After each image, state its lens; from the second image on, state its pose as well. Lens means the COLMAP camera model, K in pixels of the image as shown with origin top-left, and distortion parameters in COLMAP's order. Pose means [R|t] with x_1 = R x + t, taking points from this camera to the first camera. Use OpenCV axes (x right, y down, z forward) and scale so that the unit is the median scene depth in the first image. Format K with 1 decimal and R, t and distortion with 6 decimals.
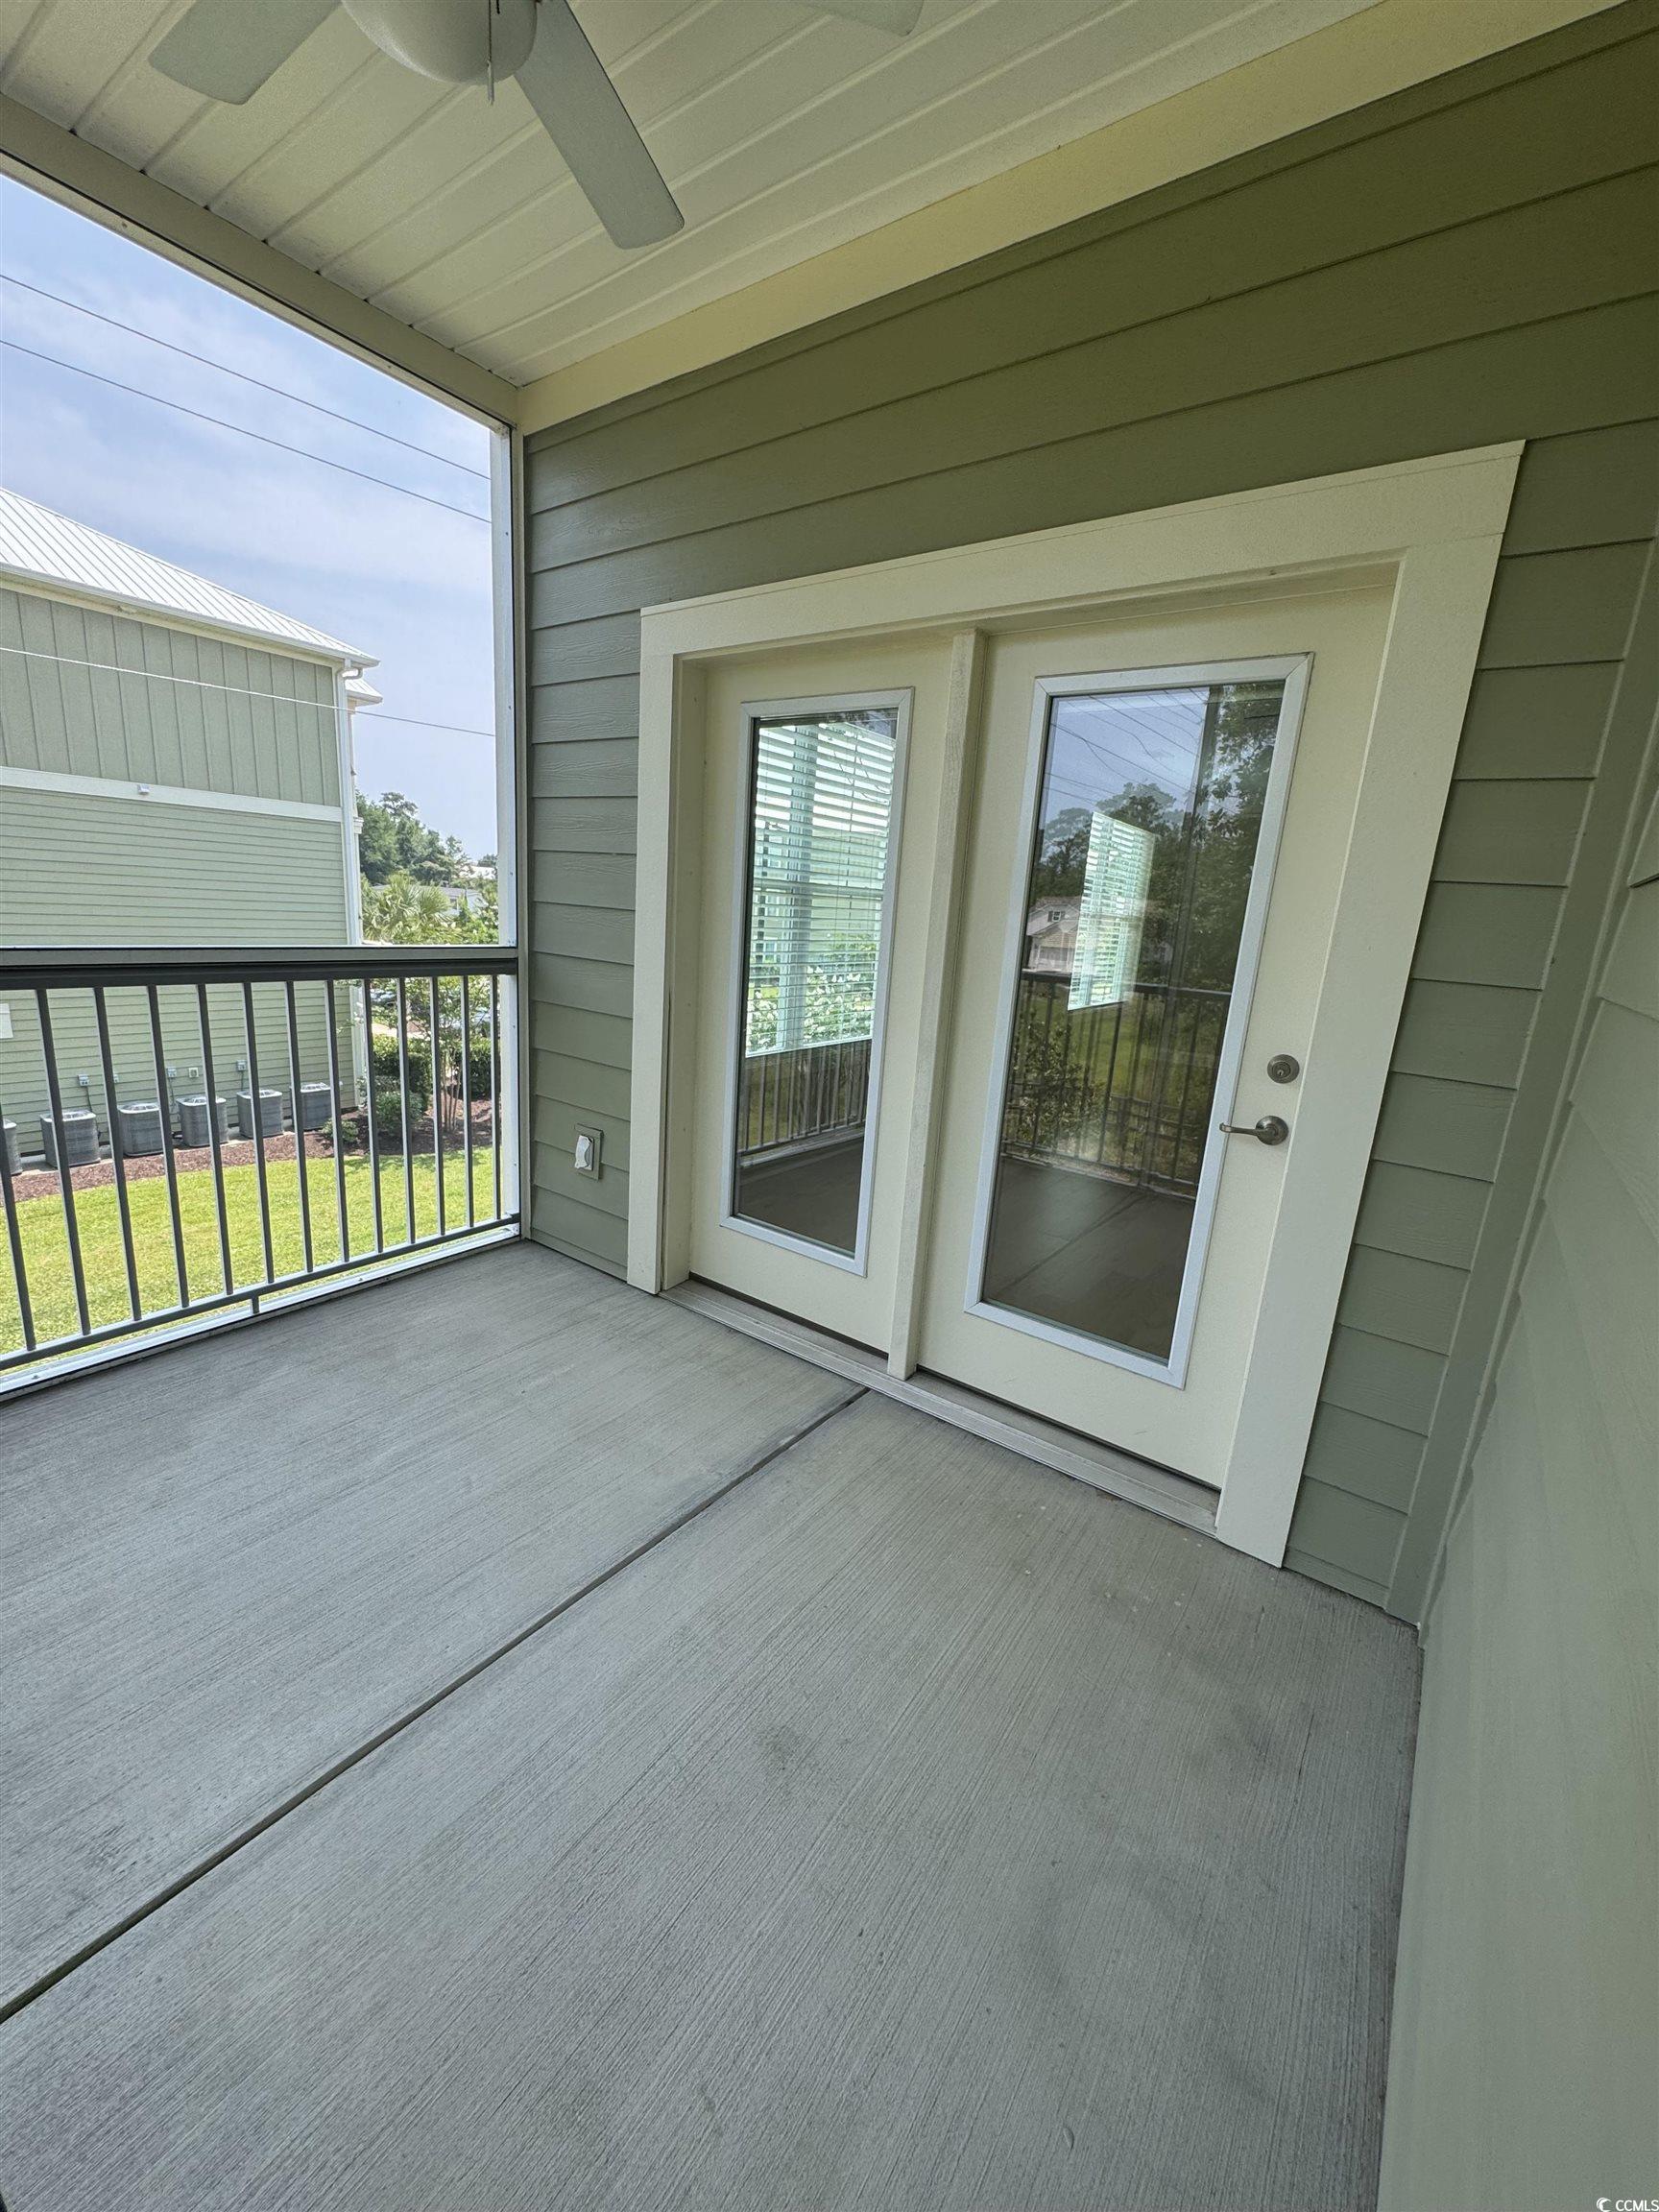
lens RADIAL K [[882.3, 0, 836.6], [0, 882.3, 1106.7], [0, 0, 1]] dist [-0.002309, -0.000184]
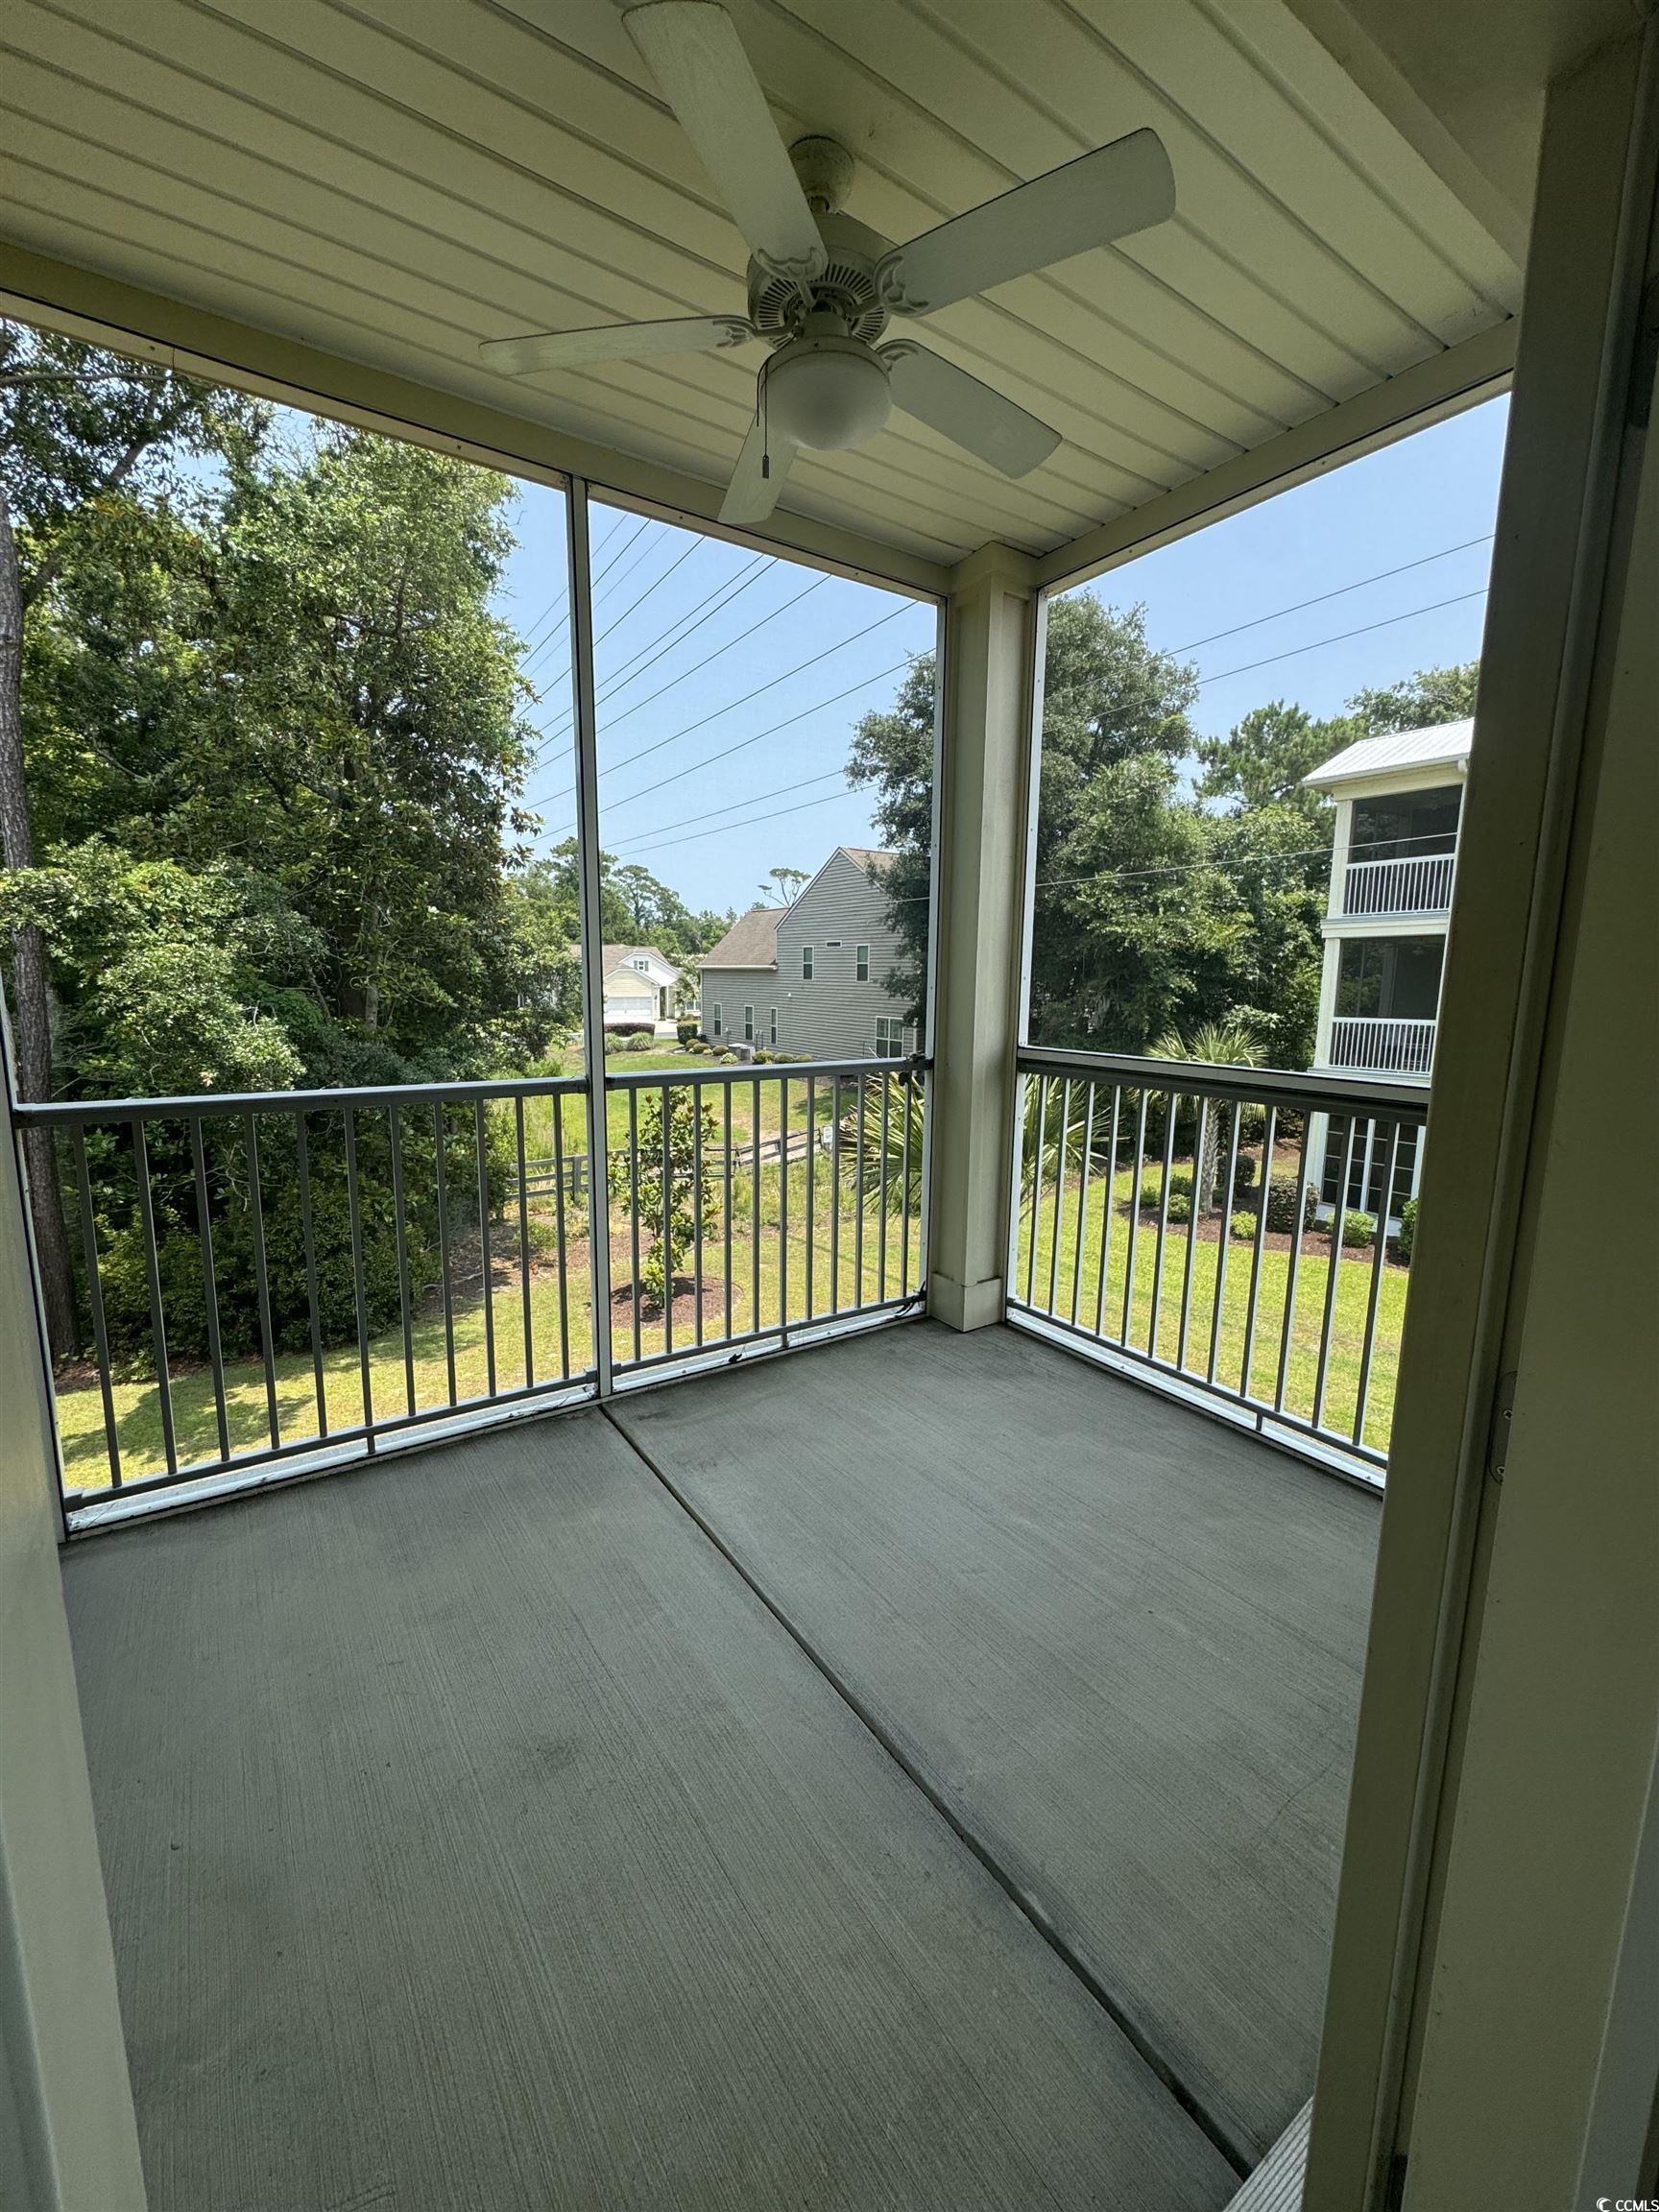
lens RADIAL K [[882.3, 0, 838.1], [0, 882.3, 1109.5], [0, 0, 1]] dist [-0.002309, -0.000184]
pose [[-0.343150, 0.068655, -0.936768, 0.456900], [-0.248771, 0.955067, 0.161123, -0.171506], [0.905738, 0.288330, -0.310651, 0.832570]]
